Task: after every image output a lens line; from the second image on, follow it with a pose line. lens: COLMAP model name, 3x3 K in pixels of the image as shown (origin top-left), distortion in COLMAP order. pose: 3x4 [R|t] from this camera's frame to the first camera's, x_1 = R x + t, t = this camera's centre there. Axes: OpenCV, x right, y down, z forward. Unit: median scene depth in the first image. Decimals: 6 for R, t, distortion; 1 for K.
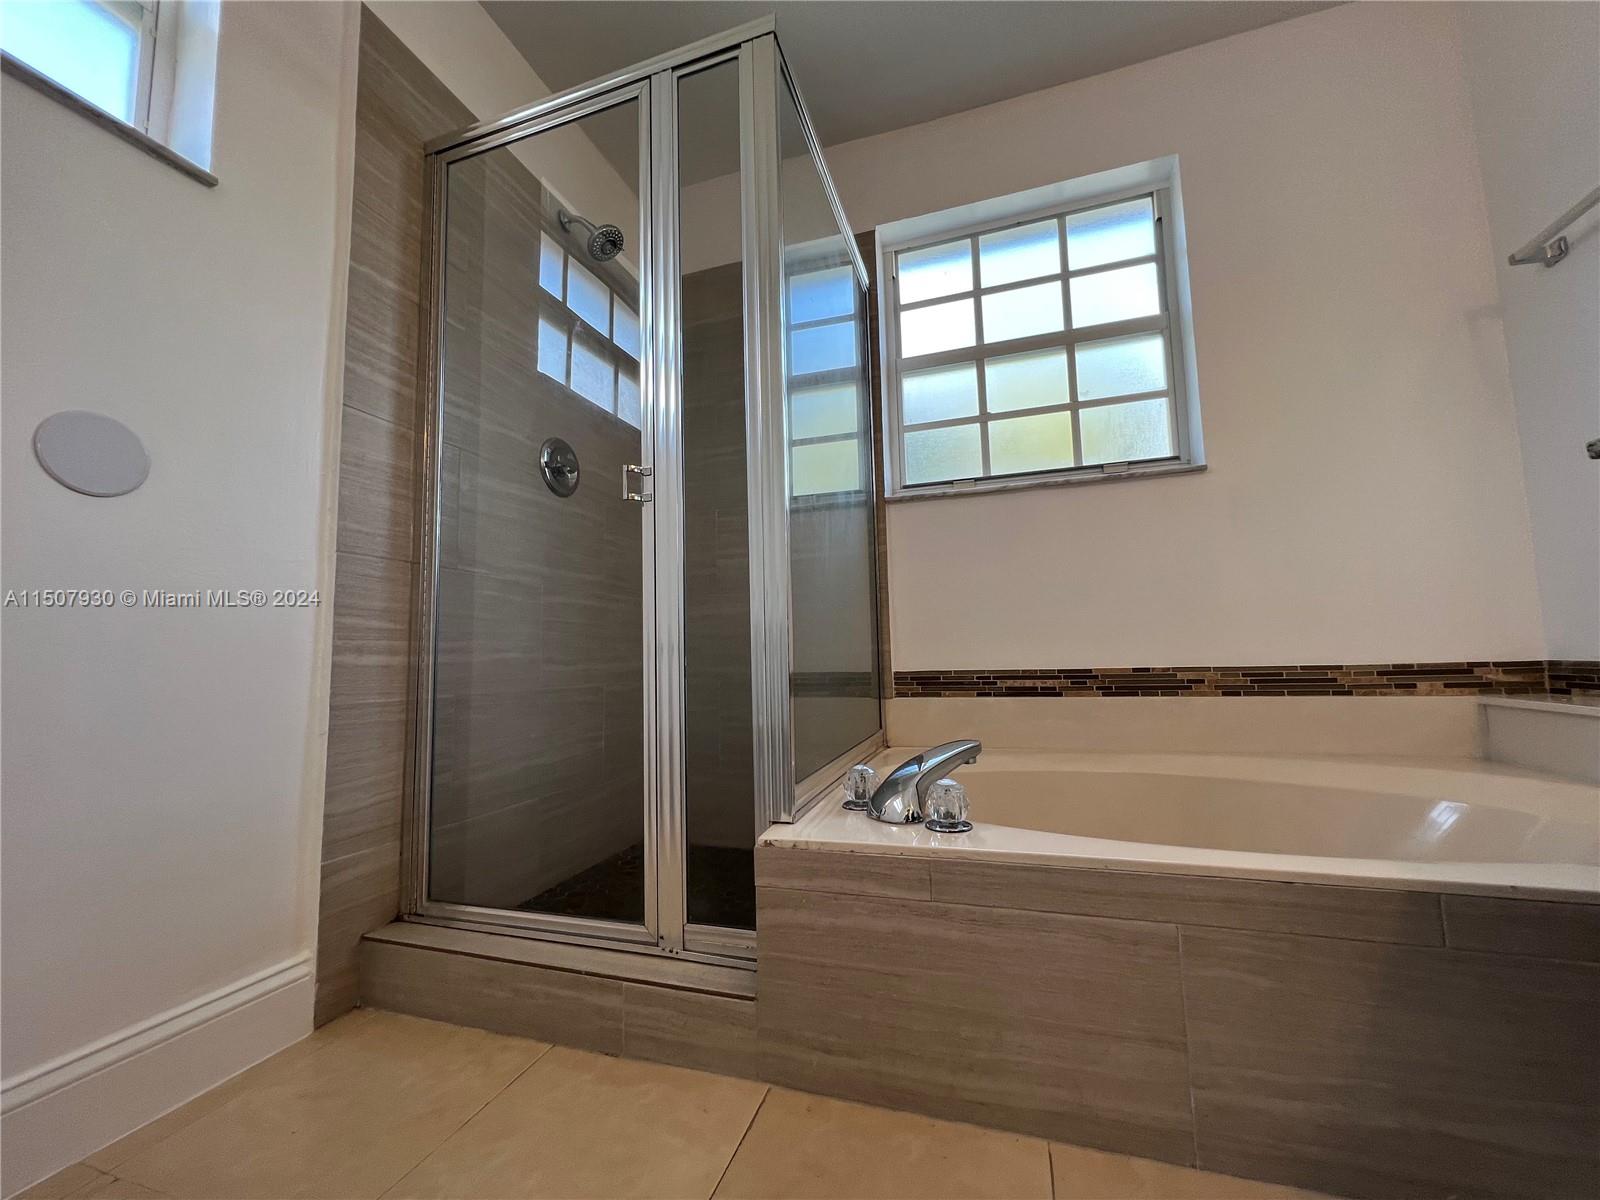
lens RADIAL K [[643.4, 0, 794.5], [0, 643.4, 594.0], [0, 0, 1]] dist [-0.001507, -0.000502]
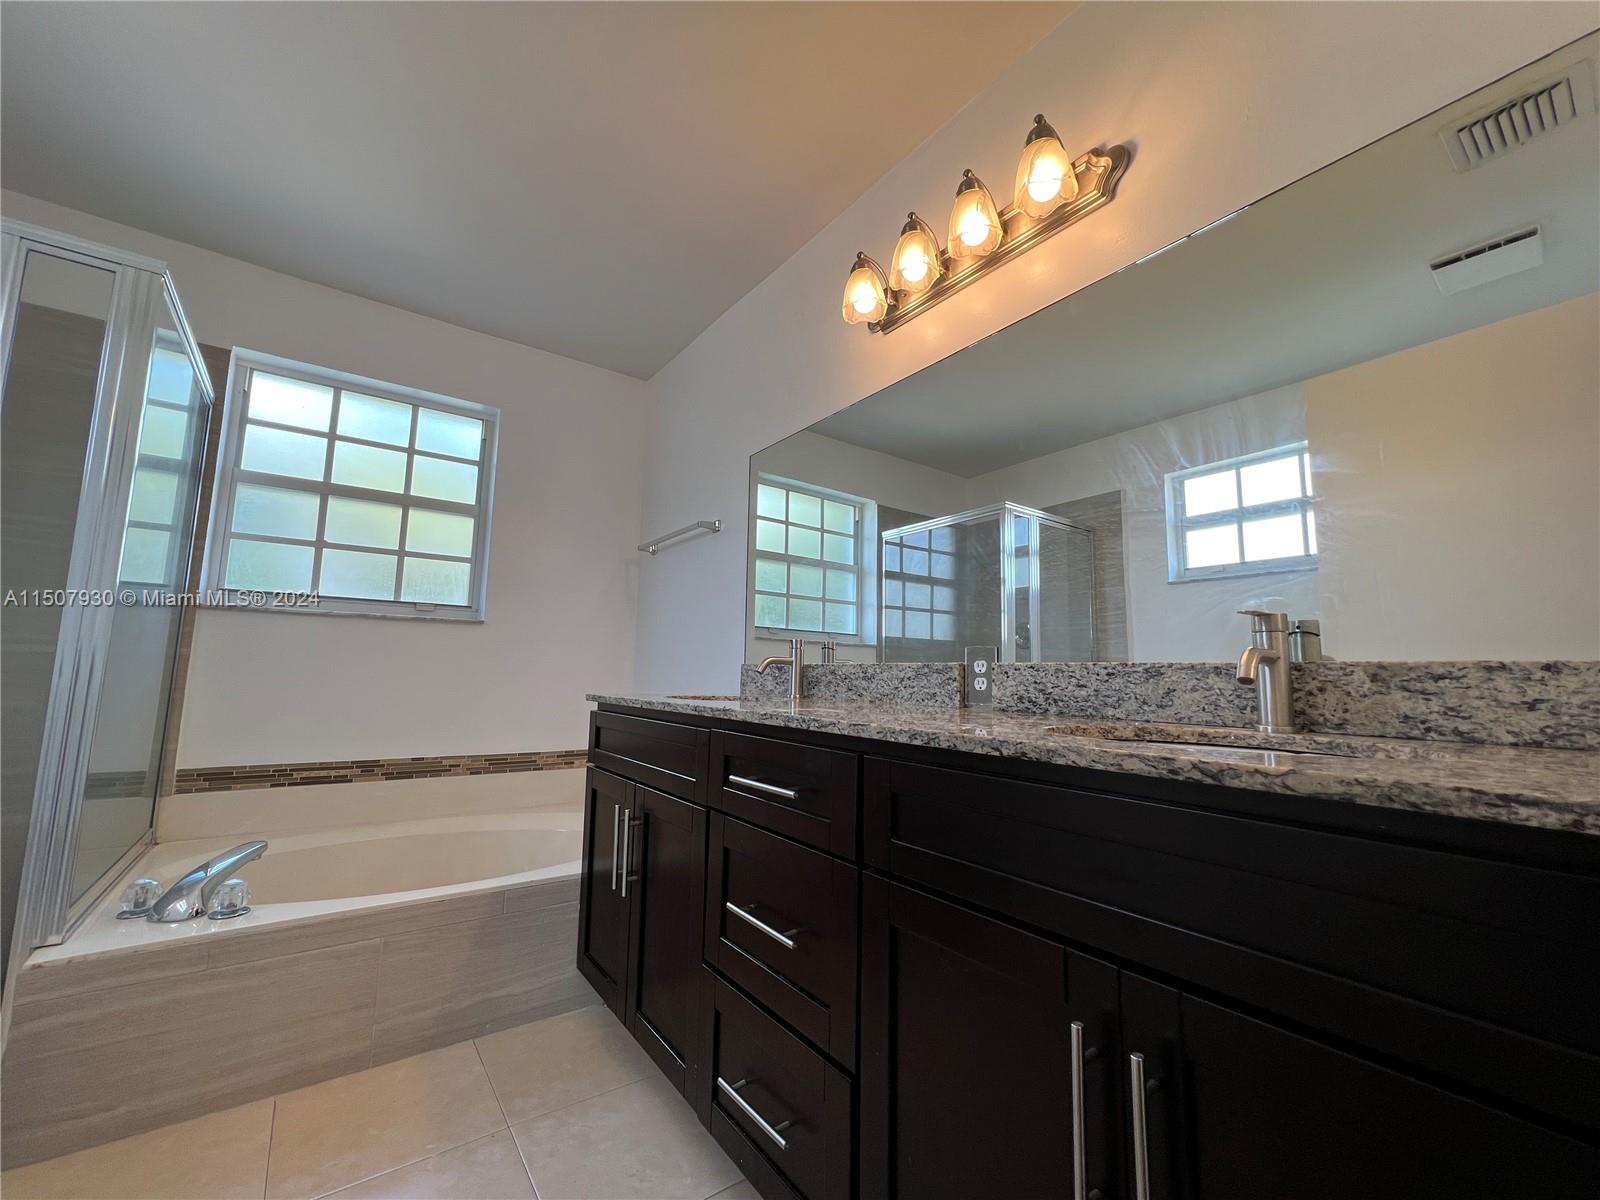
lens RADIAL K [[643.4, 0, 793.6], [0, 643.4, 597.2], [0, 0, 1]] dist [-0.001507, -0.000502]
pose [[0.584290, 0.133350, 0.800514, -0.227836], [-0.109184, 0.990357, -0.085281, -0.302667], [-0.804167, -0.037575, 0.593215, -0.716326]]
